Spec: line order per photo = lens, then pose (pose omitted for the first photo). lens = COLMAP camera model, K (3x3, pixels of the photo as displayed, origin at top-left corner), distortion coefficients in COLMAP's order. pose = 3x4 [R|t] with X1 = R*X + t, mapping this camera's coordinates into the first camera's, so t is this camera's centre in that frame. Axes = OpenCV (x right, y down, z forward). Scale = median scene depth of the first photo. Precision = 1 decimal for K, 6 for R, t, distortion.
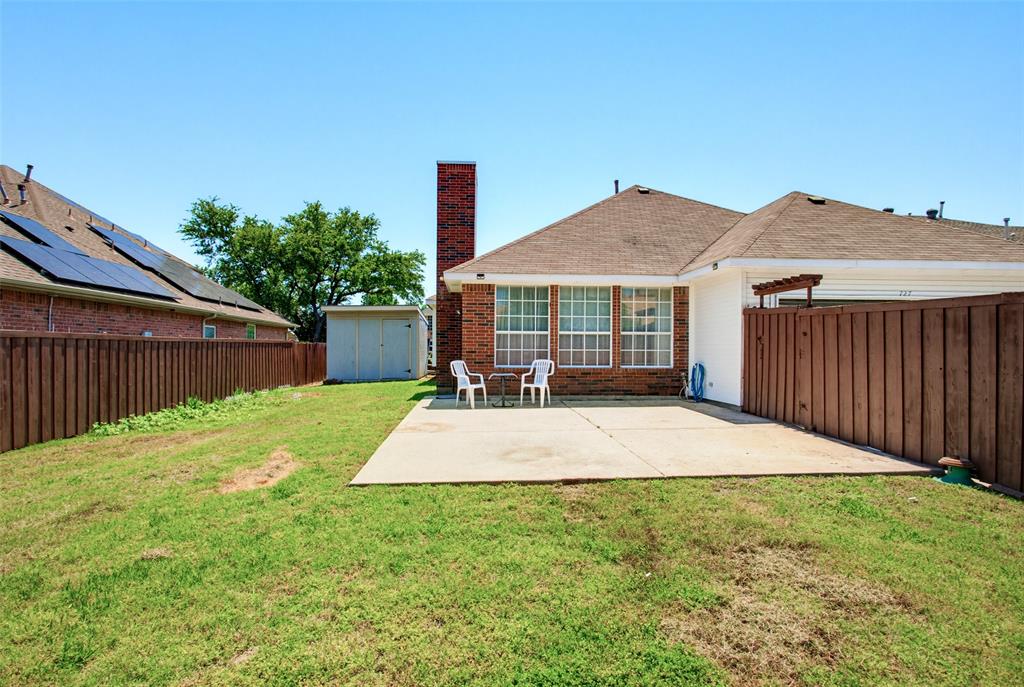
lens RADIAL K [[493.7, 0, 507.4], [0, 493.7, 353.5], [0, 0, 1]] dist [-0.001179, 0.000032]
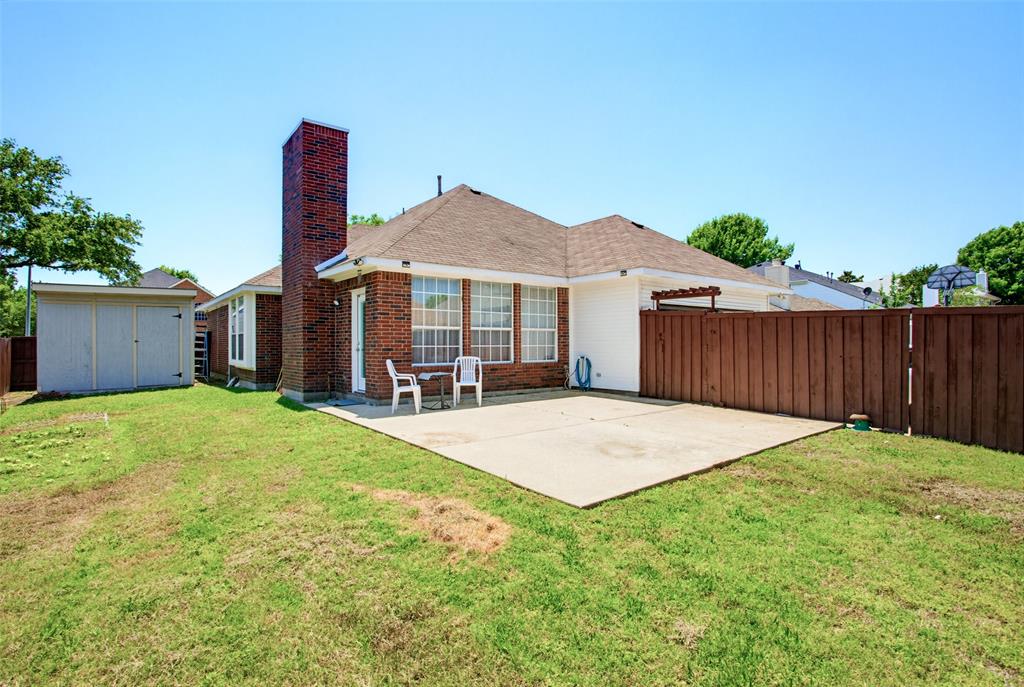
lens RADIAL K [[496.3, 0, 512.0], [0, 496.3, 343.5], [0, 0, 1]] dist [-0.016365, 0.000258]
pose [[0.826069, -0.007489, 0.563519, -0.384572], [0.012172, 0.999916, -0.004555, -0.007132], [-0.563438, 0.010622, 0.826090, 0.152830]]
